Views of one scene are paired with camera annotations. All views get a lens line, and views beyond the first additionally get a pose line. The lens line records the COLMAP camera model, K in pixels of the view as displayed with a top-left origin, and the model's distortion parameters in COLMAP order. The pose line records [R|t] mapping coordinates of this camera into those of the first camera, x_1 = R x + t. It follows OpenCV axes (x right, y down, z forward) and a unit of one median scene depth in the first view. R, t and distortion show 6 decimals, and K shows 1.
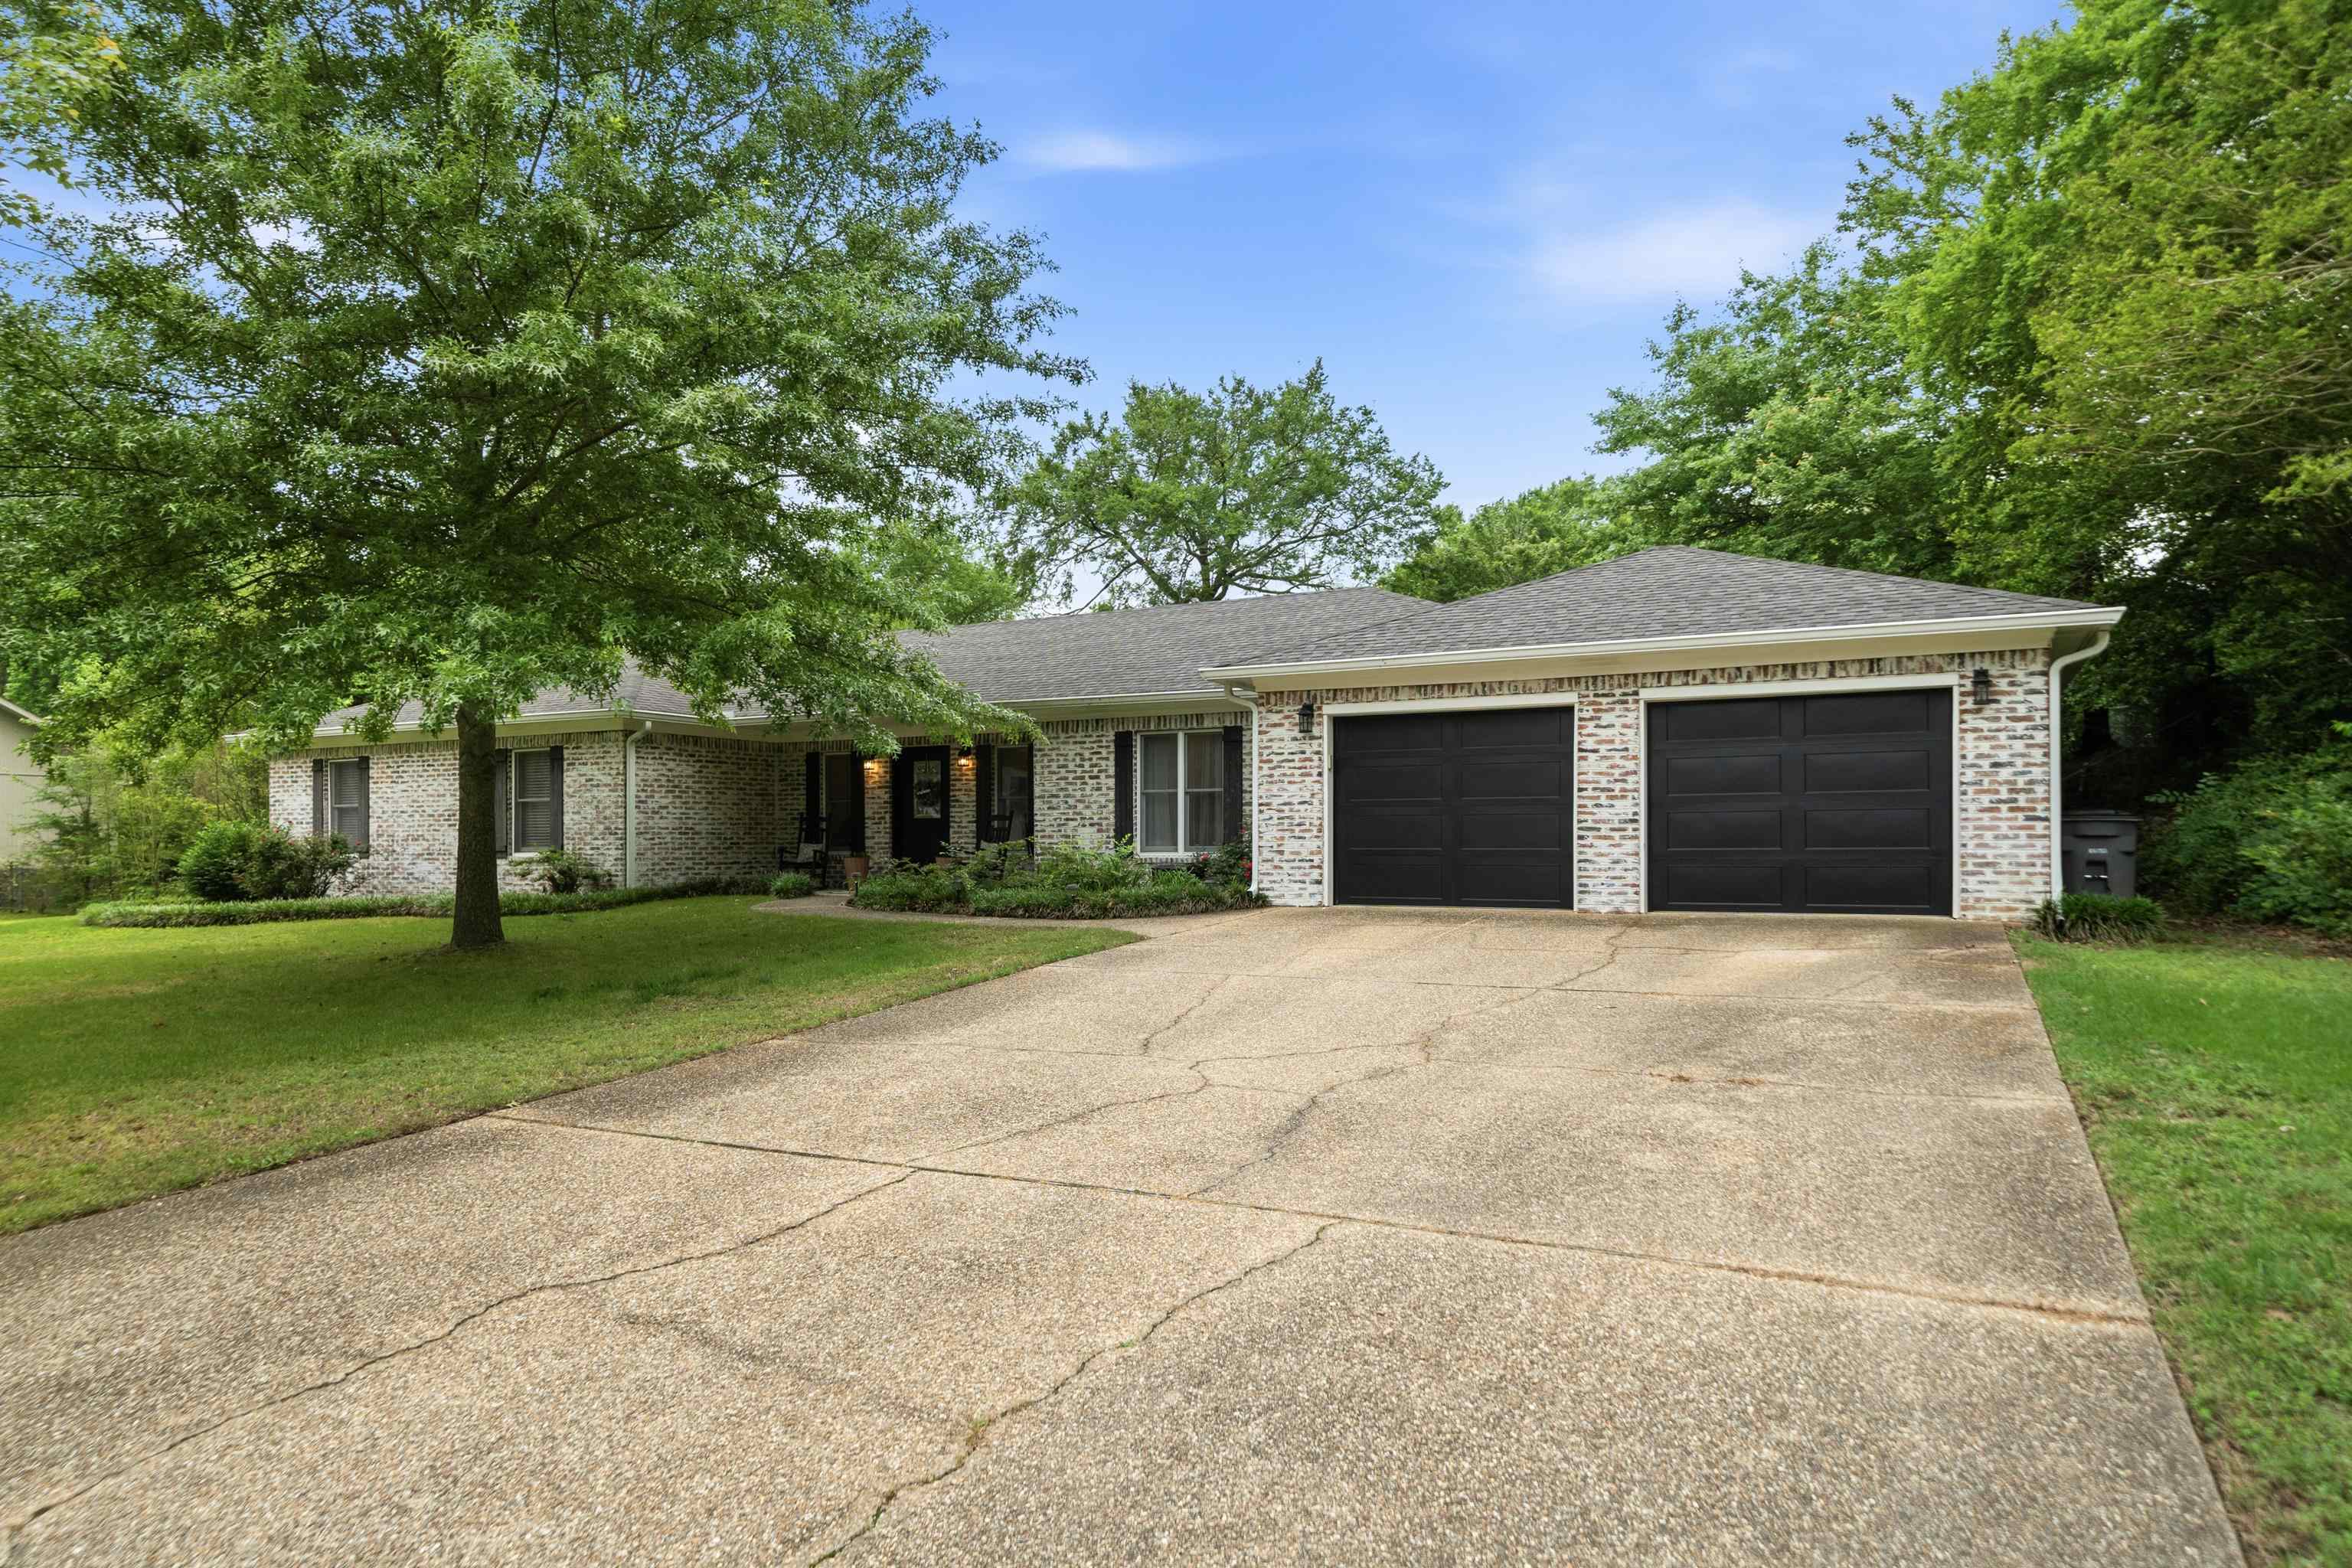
lens RADIAL K [[1408.6, 0, 1176.0], [0, 1408.6, 784.0], [0, 0, 1]] dist [-0.000327, -0.000047]
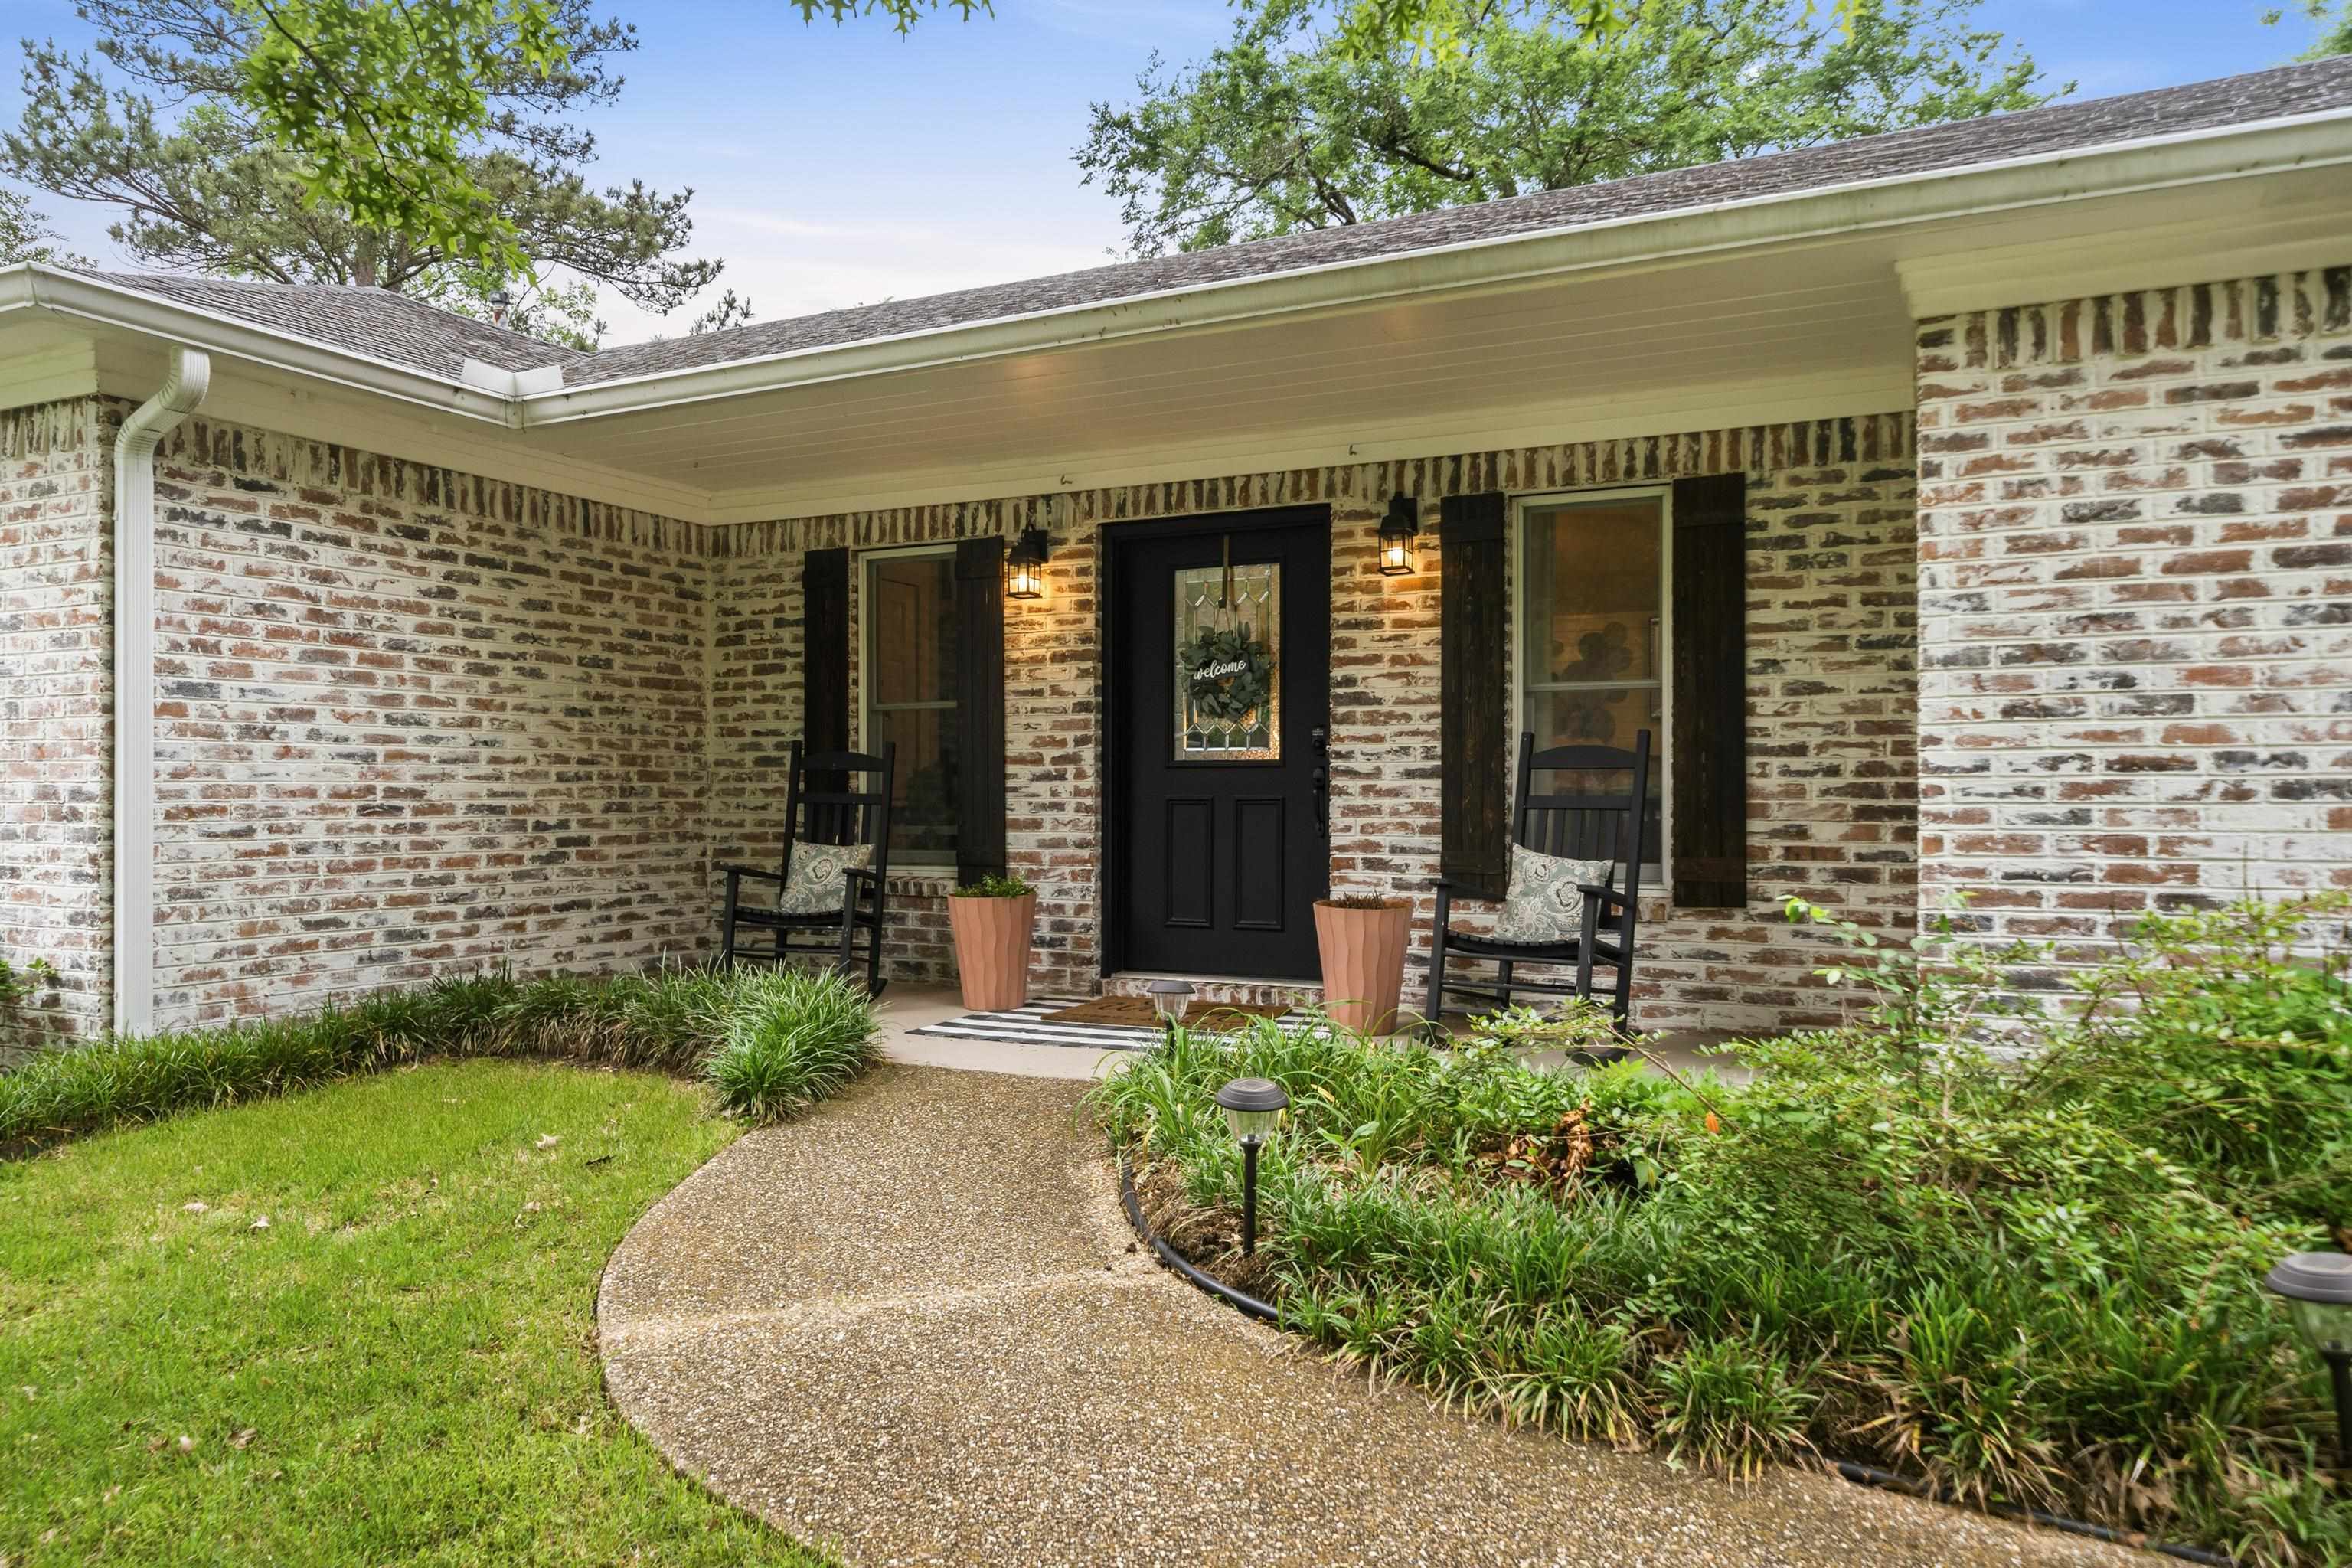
lens RADIAL K [[1545.3, 0, 1176.0], [0, 1545.3, 784.0], [0, 0, 1]] dist [-0.044959, 0.000419]
pose [[0.999657, 0.004089, 0.025853, -0.205910], [-0.004938, 0.999447, 0.032869, 0.019550], [-0.025704, -0.032986, 0.999125, 0.712880]]
